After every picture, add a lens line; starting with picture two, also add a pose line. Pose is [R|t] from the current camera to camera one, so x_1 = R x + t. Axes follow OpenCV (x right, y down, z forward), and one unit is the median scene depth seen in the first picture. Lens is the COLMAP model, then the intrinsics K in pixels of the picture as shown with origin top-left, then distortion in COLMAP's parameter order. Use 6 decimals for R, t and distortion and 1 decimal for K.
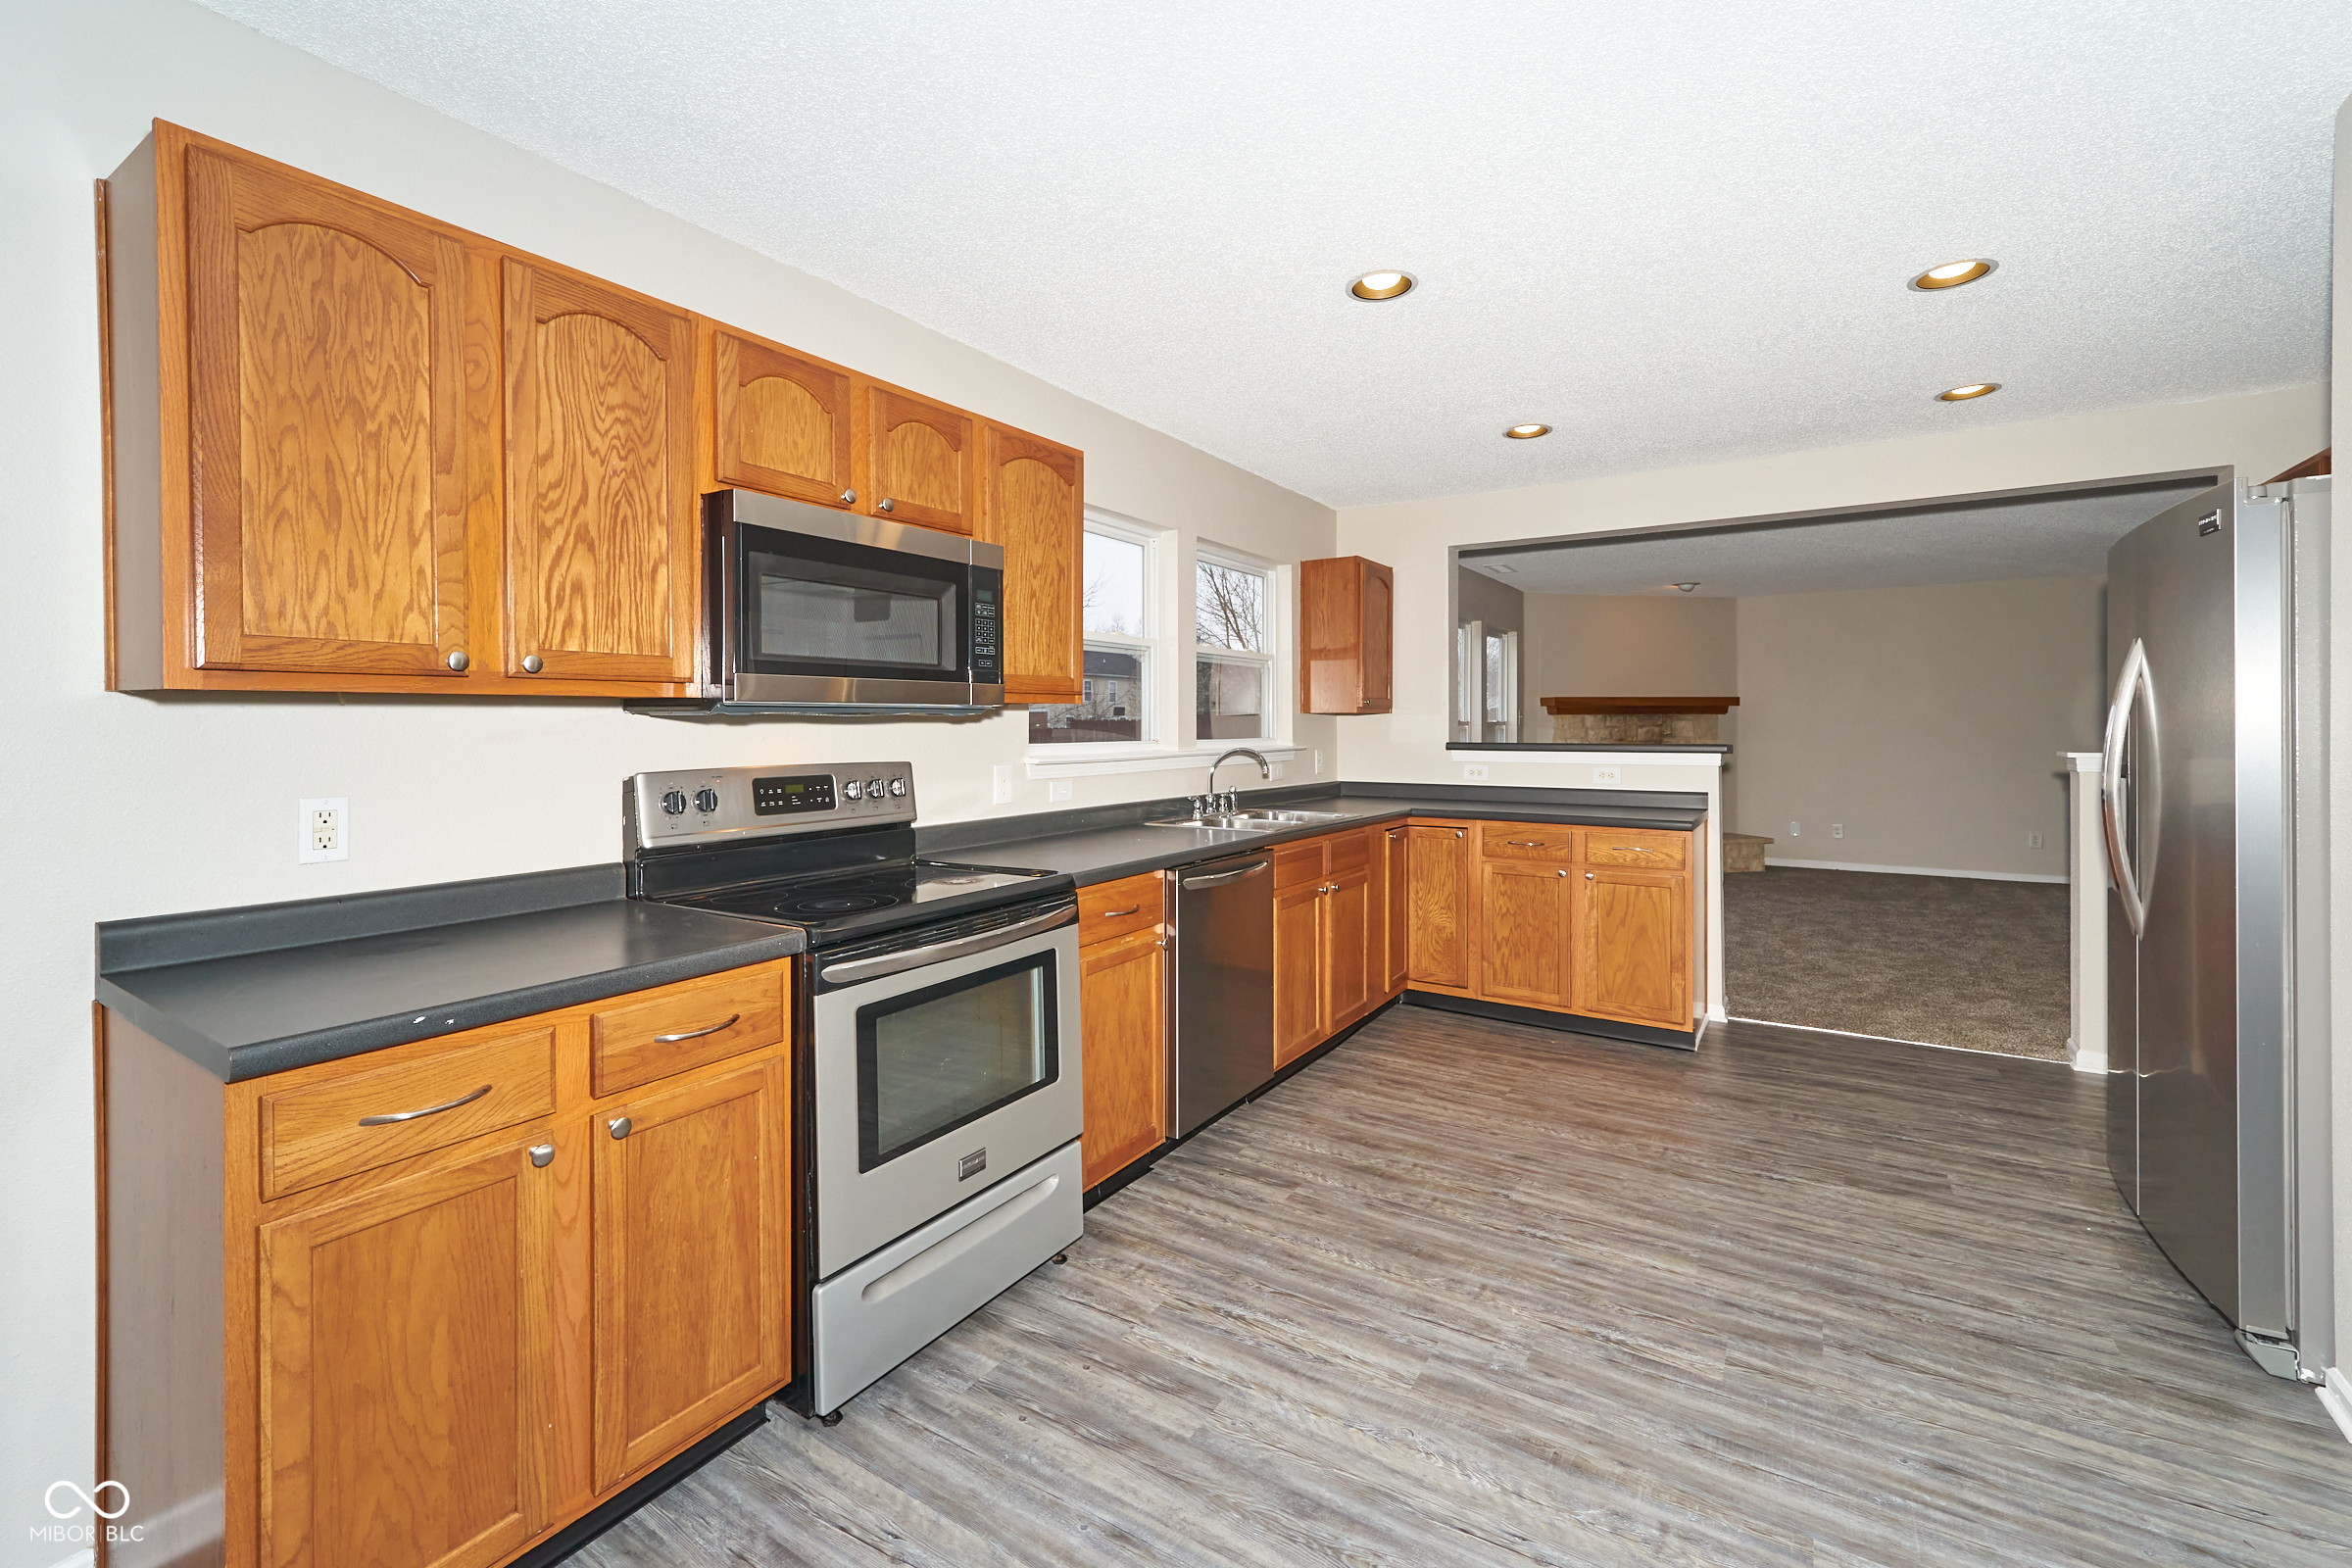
lens RADIAL K [[954.3, 0, 1194.9], [0, 954.3, 734.1], [0, 0, 1]] dist [0.007438, -0.002640]
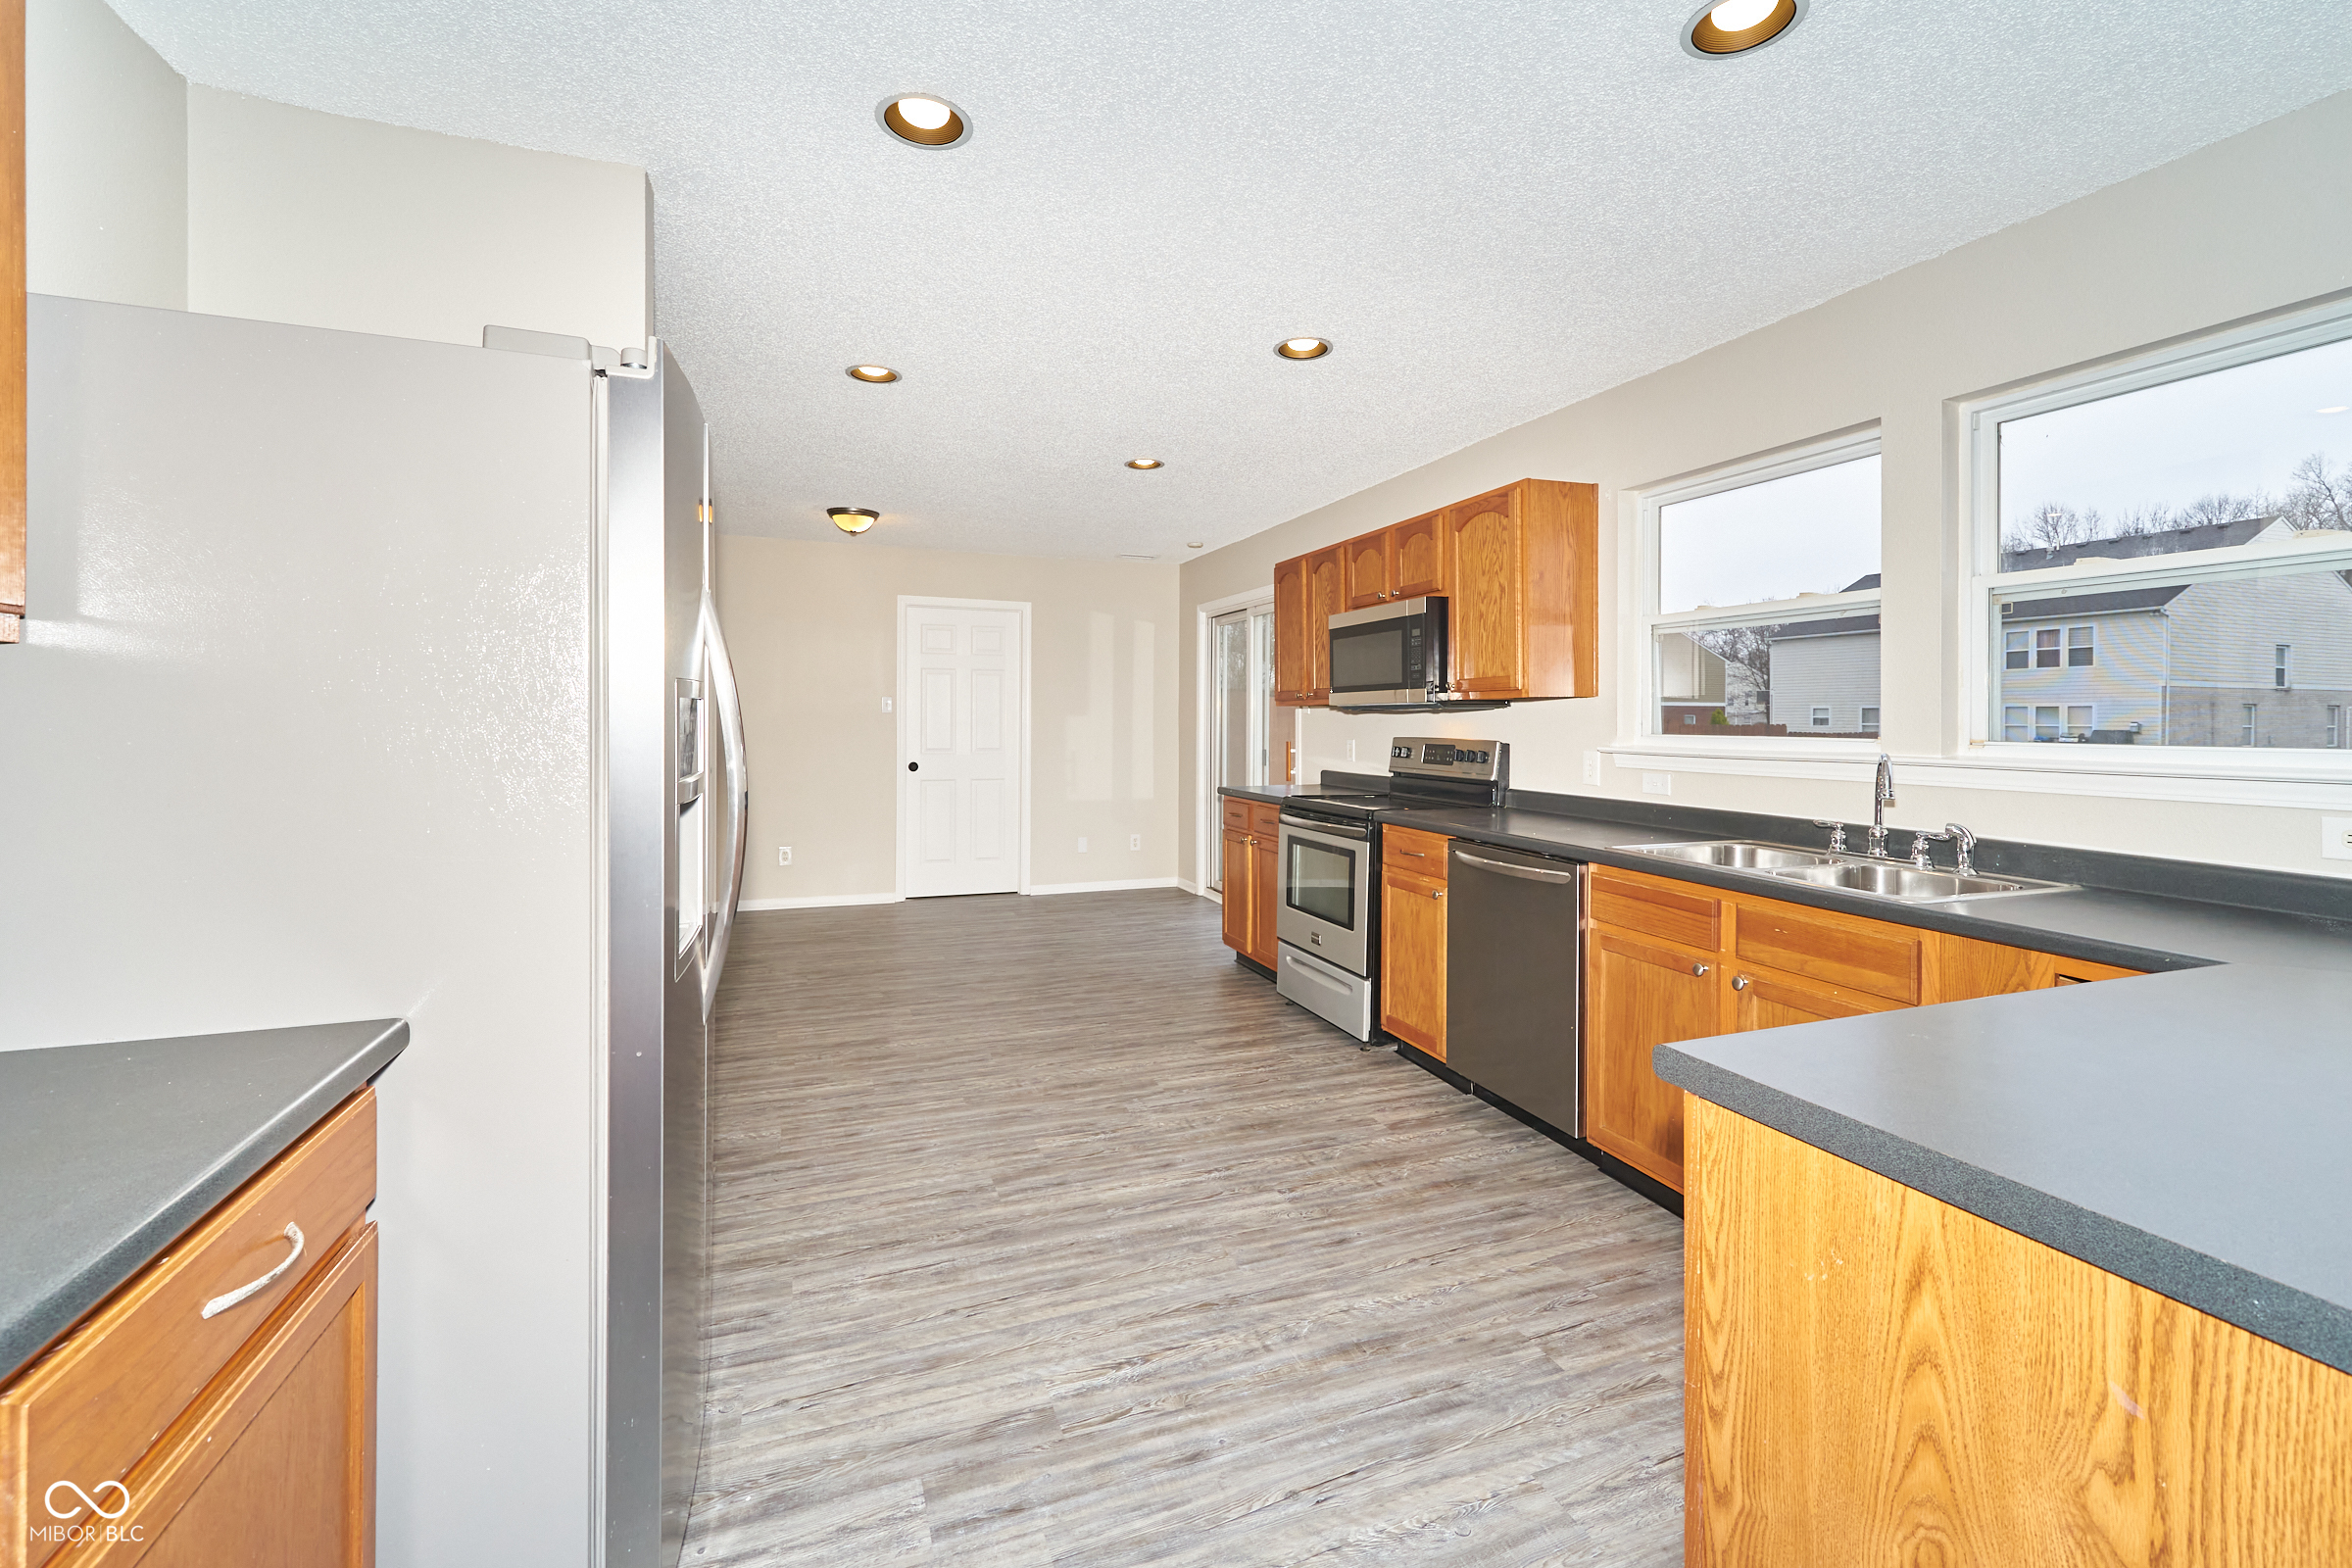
lens RADIAL K [[954.3, 0, 1168.4], [0, 954.3, 722.5], [0, 0, 1]] dist [0.007438, -0.002640]
pose [[-0.587785, 0.002469, -0.809014, 1.349344], [-0.012473, 0.999849, 0.012114, -0.011732], [0.808921, 0.017211, -0.587665, 1.675039]]
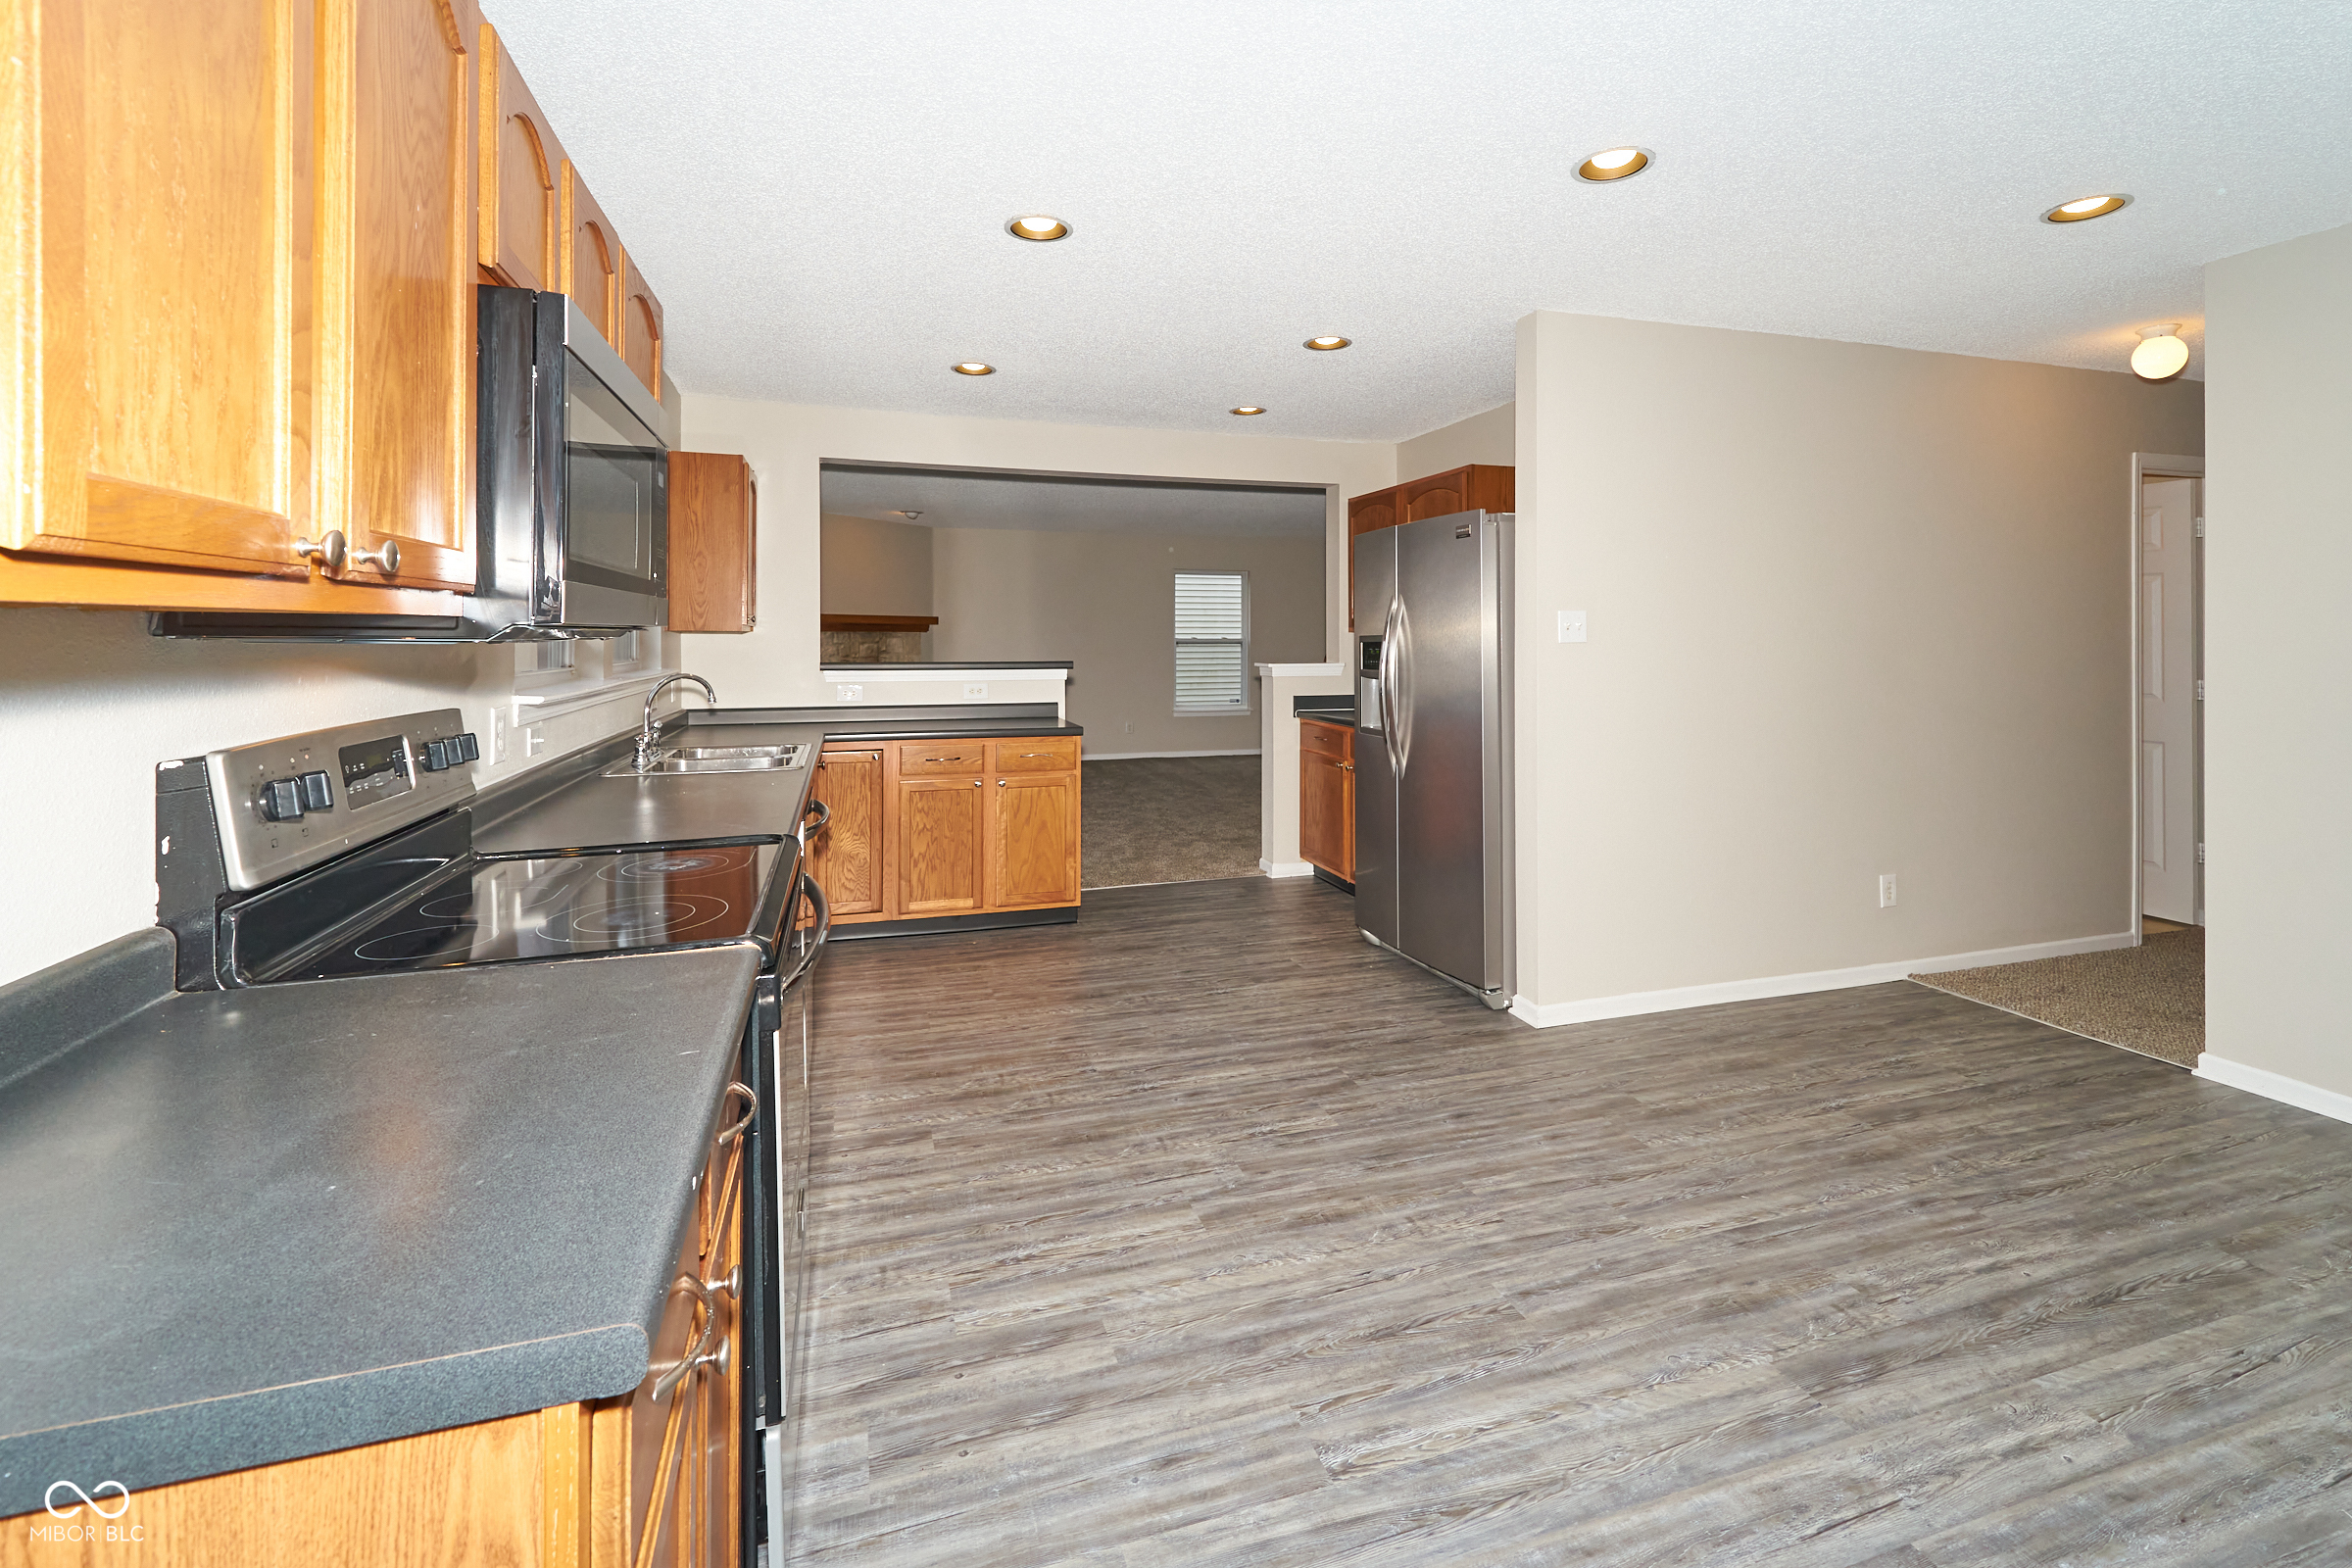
lens RADIAL K [[1002.8, 0, 1129.0], [0, 1002.8, 641.8], [0, 0, 1]] dist [0.003479, -0.000776]
pose [[0.660857, -0.001597, 0.750510, -0.595856], [0.006432, 0.999973, -0.003536, -0.014541], [-0.750484, 0.007164, 0.660849, 0.216985]]
